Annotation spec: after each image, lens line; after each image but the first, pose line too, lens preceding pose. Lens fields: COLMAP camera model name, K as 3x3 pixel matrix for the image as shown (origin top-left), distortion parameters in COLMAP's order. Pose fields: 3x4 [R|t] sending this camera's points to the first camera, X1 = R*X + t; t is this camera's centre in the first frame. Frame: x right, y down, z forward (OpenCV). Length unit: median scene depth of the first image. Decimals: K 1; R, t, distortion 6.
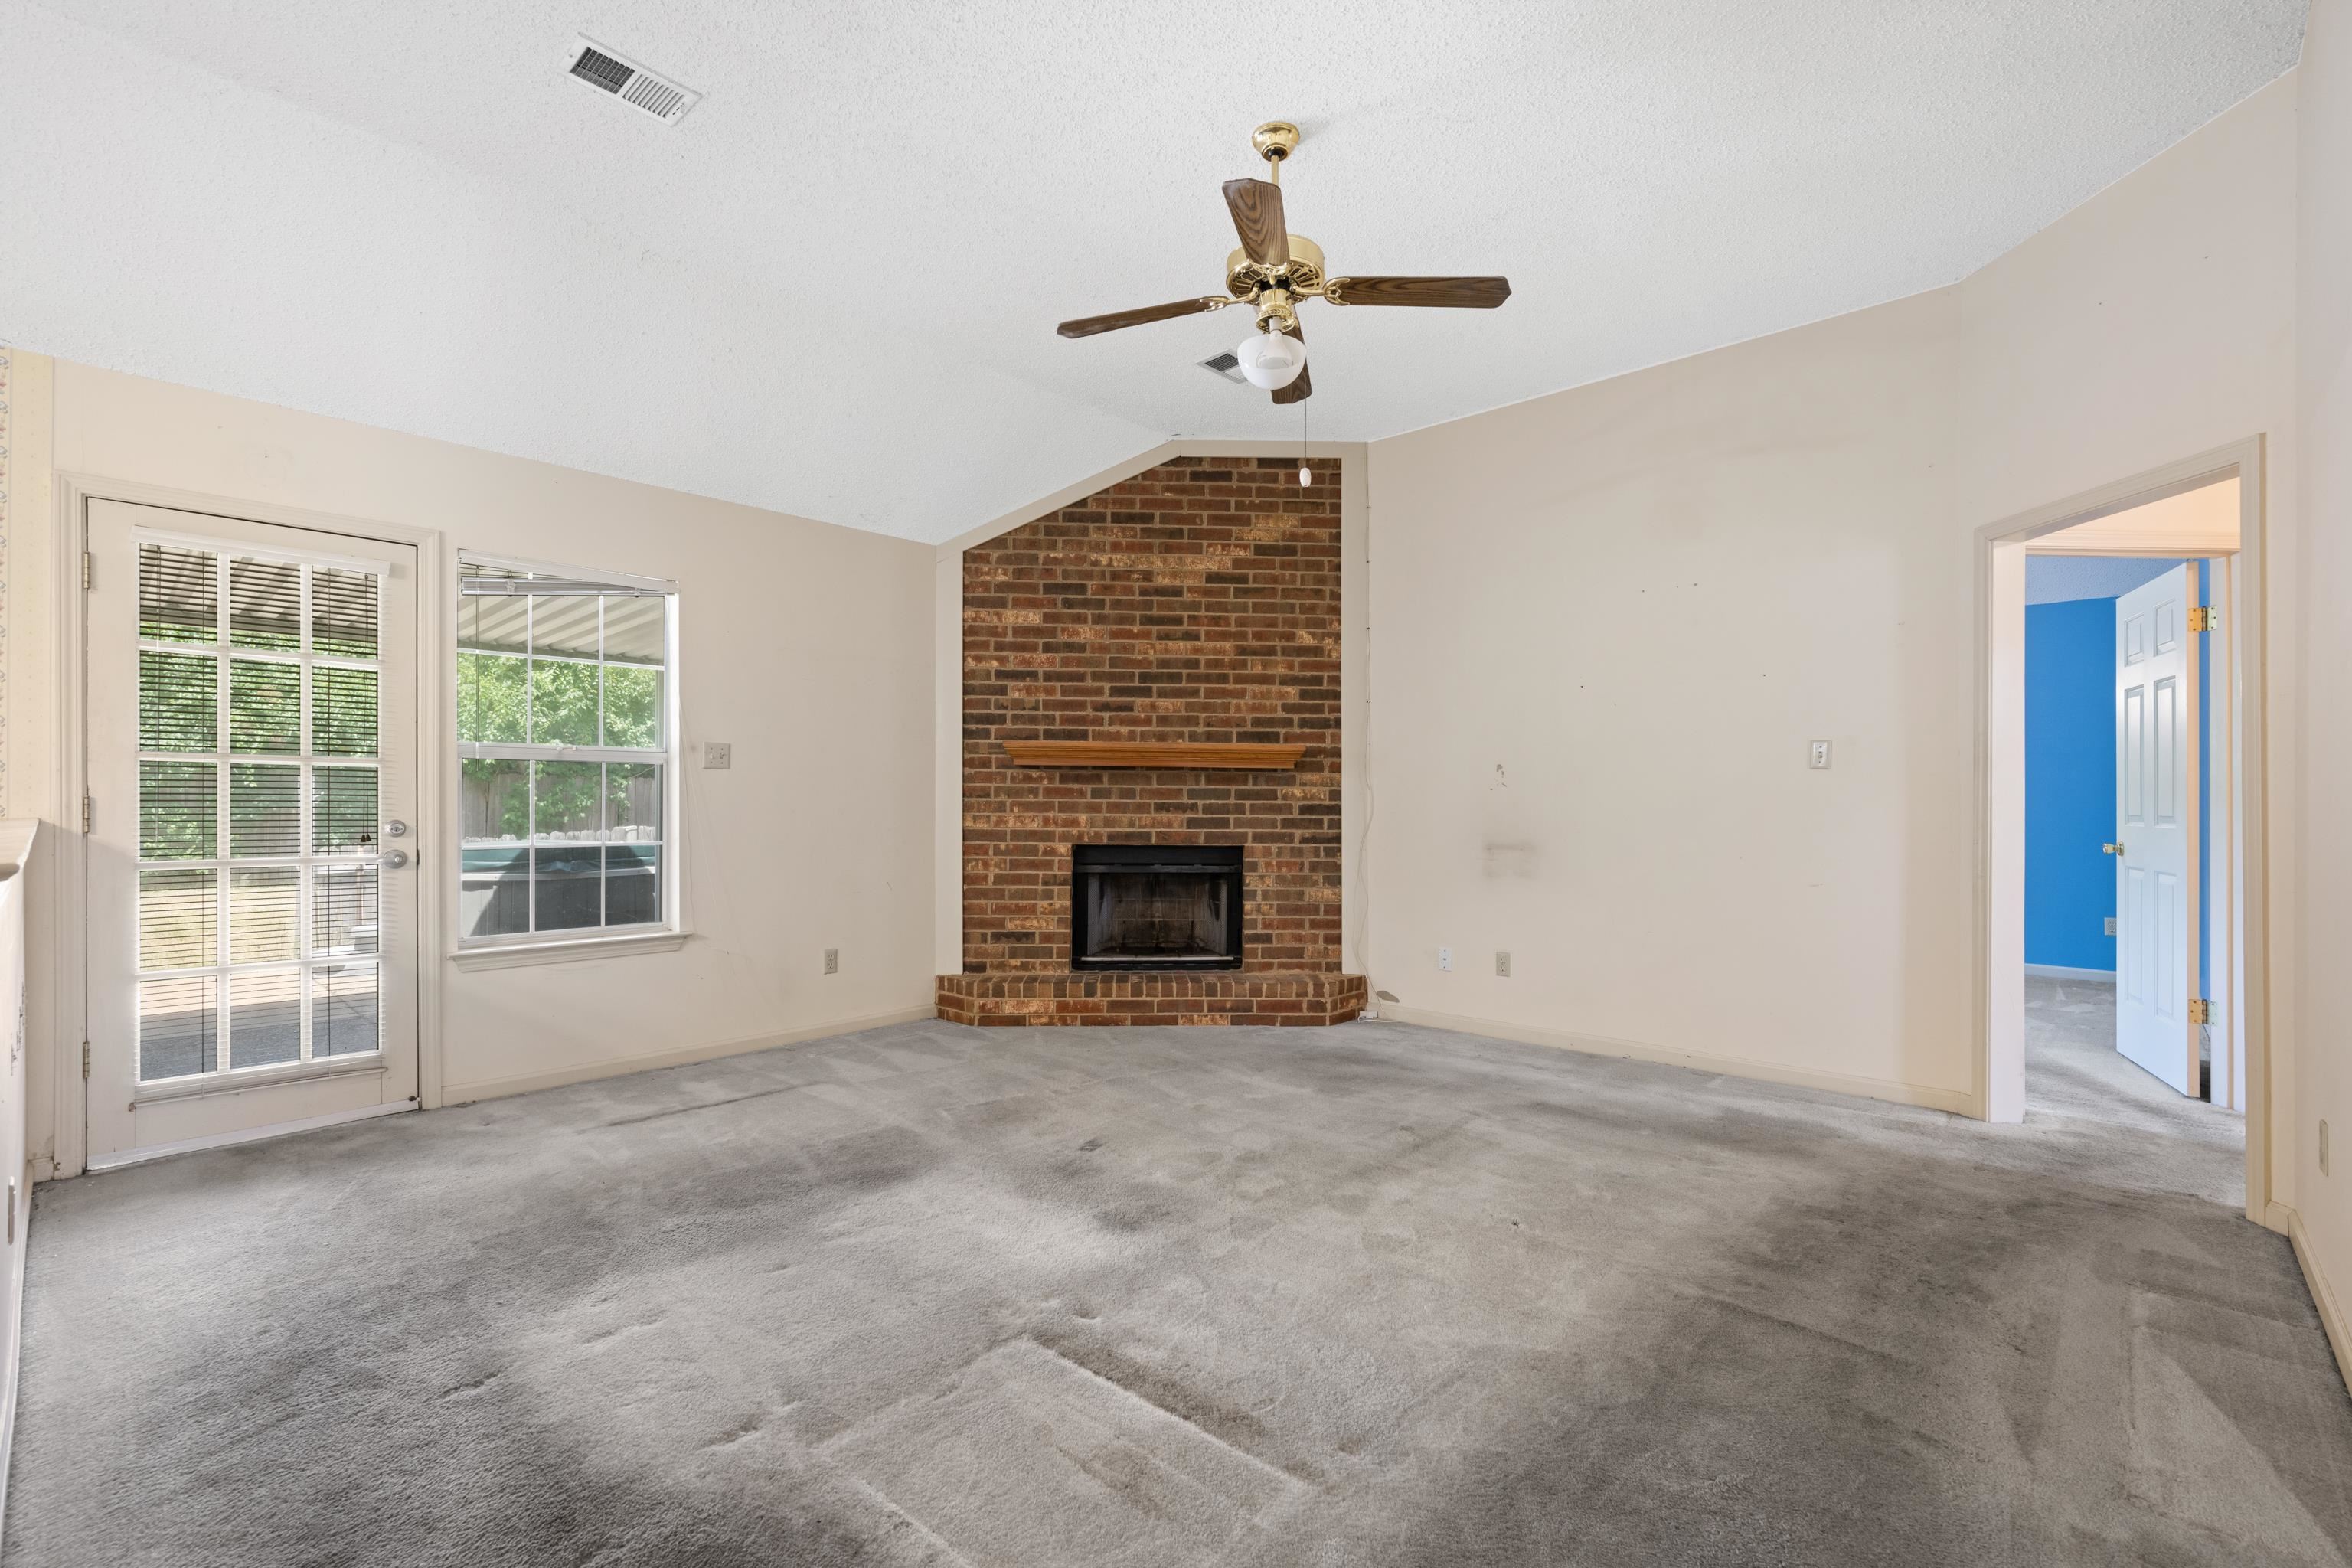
lens RADIAL K [[1044.1, 0, 1176.8], [0, 1044.1, 791.3], [0, 0, 1]] dist [0.000007, 0.000058]
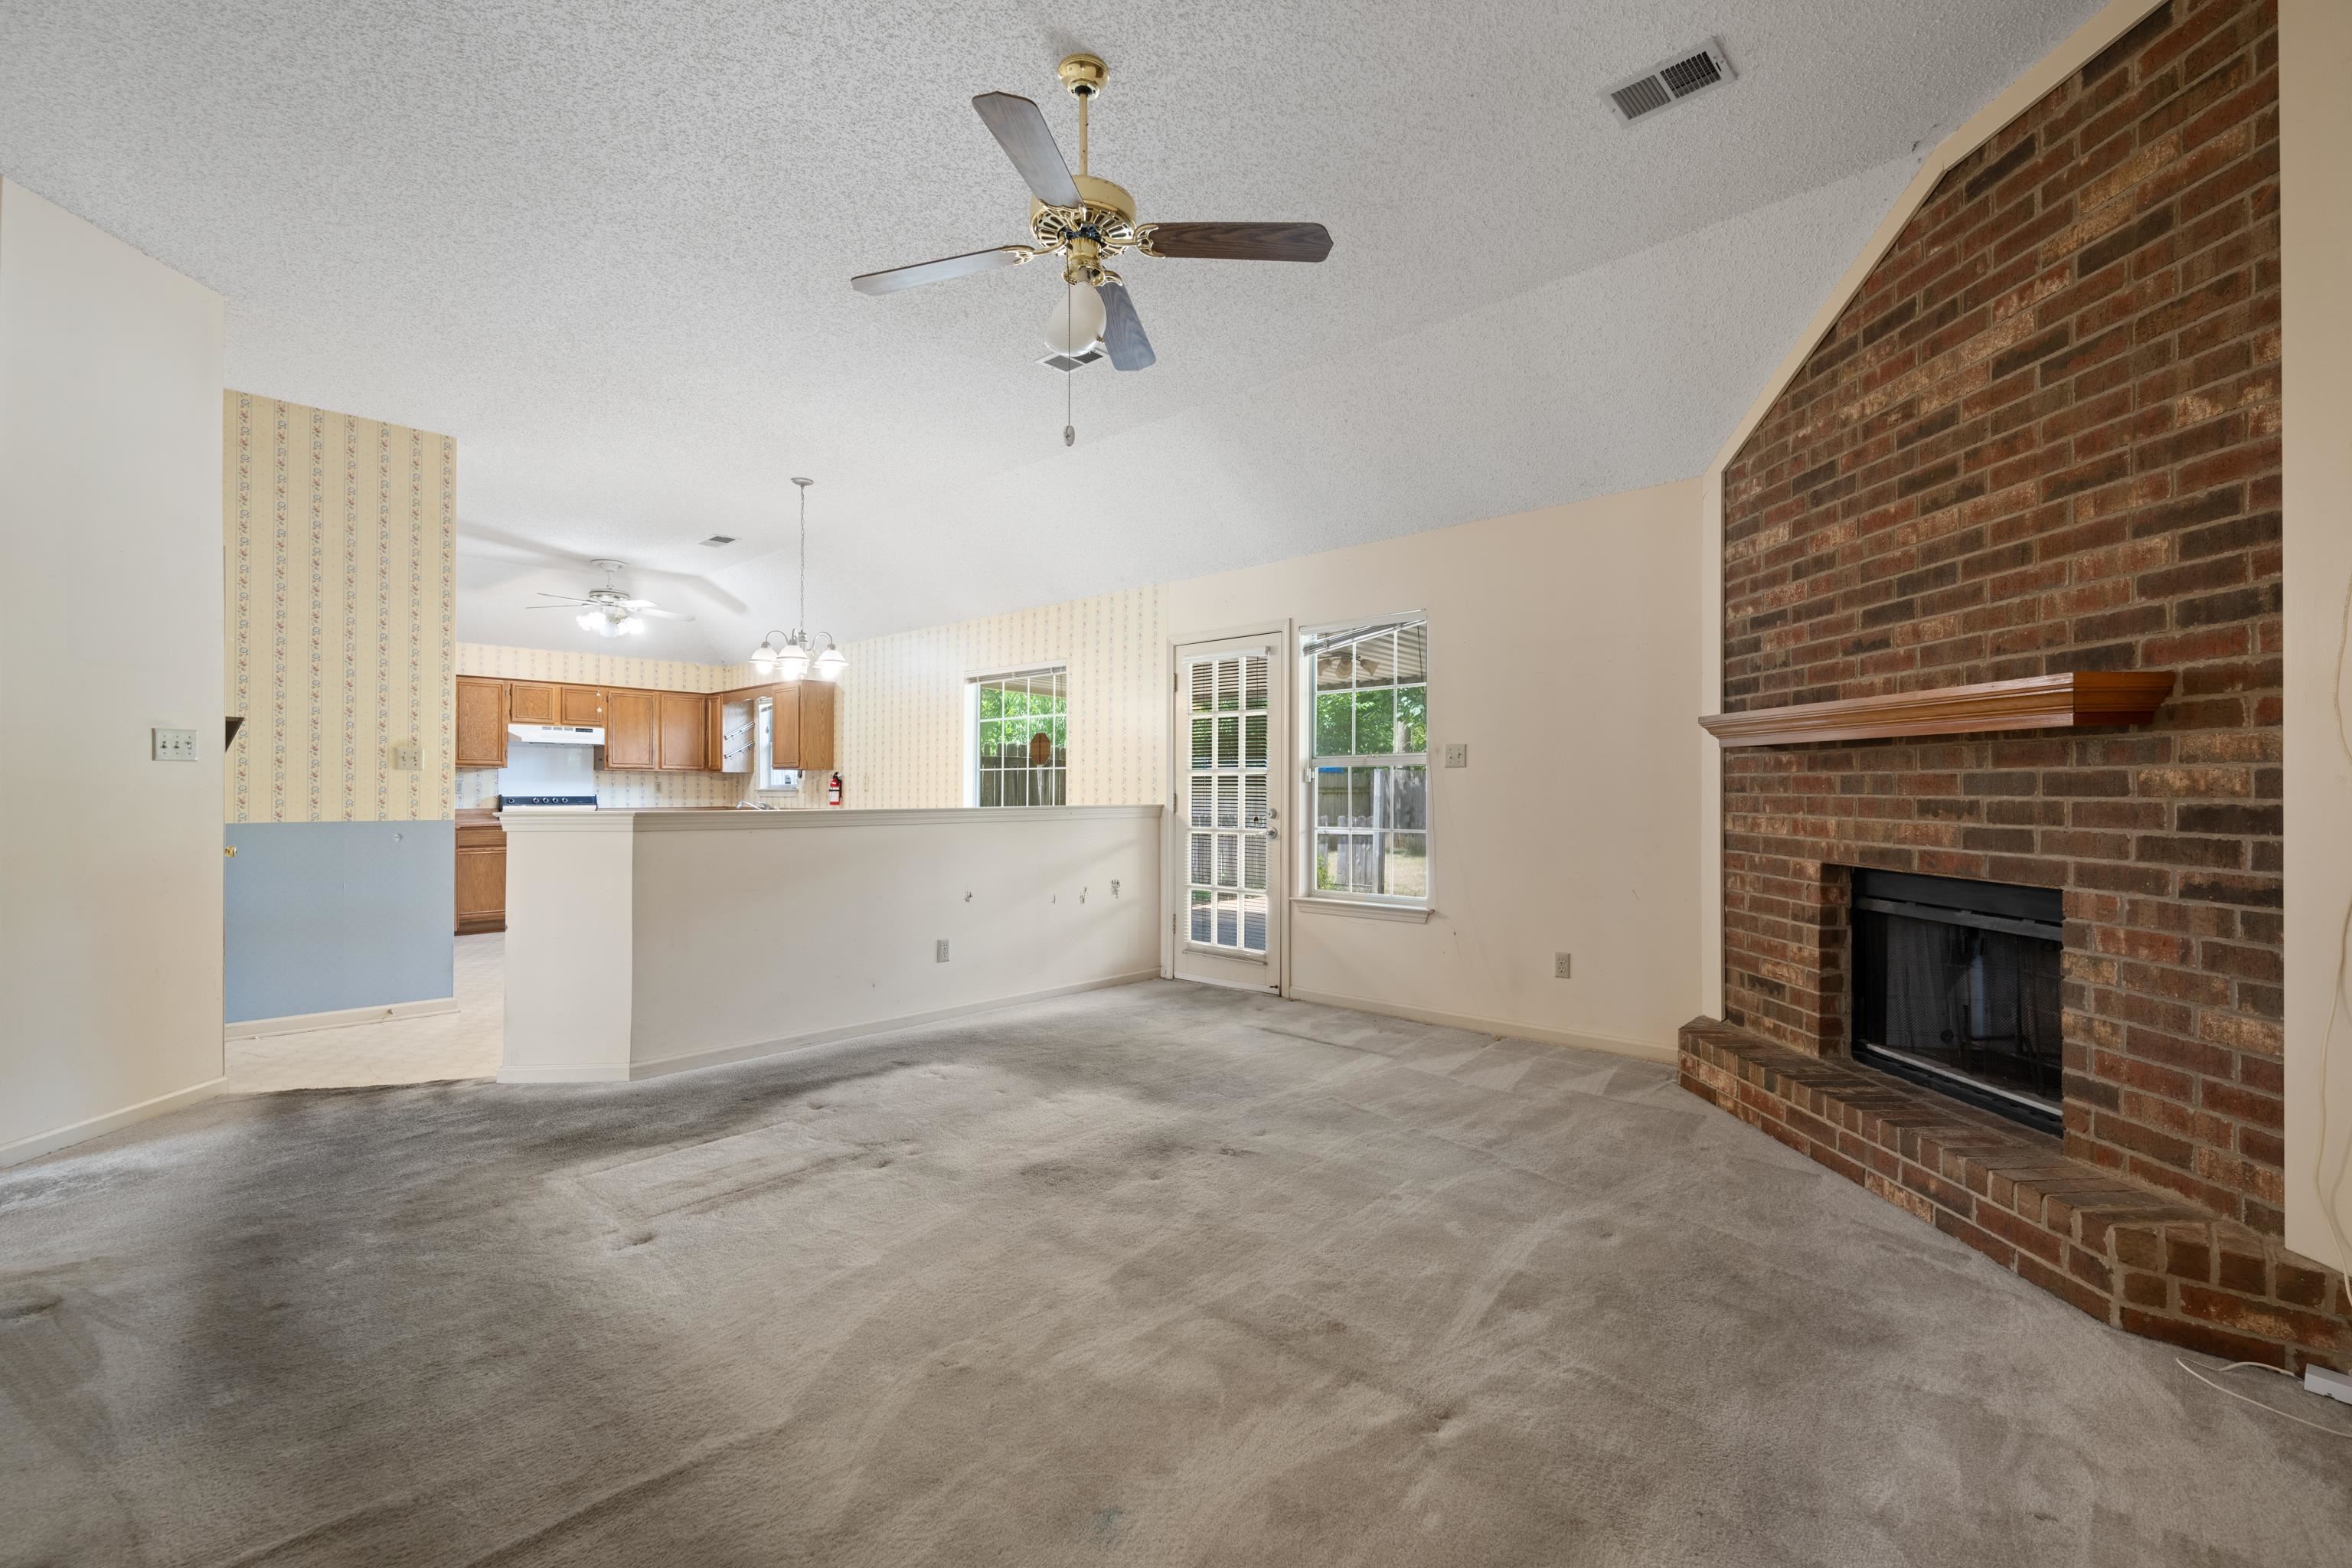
lens RADIAL K [[1008.1, 0, 1176.0], [0, 1008.1, 784.0], [0, 0, 1]] dist [0.001656, -0.000032]
pose [[-0.007117, -0.011112, -0.999913, 0.534895], [0.008962, 0.999897, -0.011176, 0.004686], [0.999935, -0.009040, -0.007016, 0.594991]]
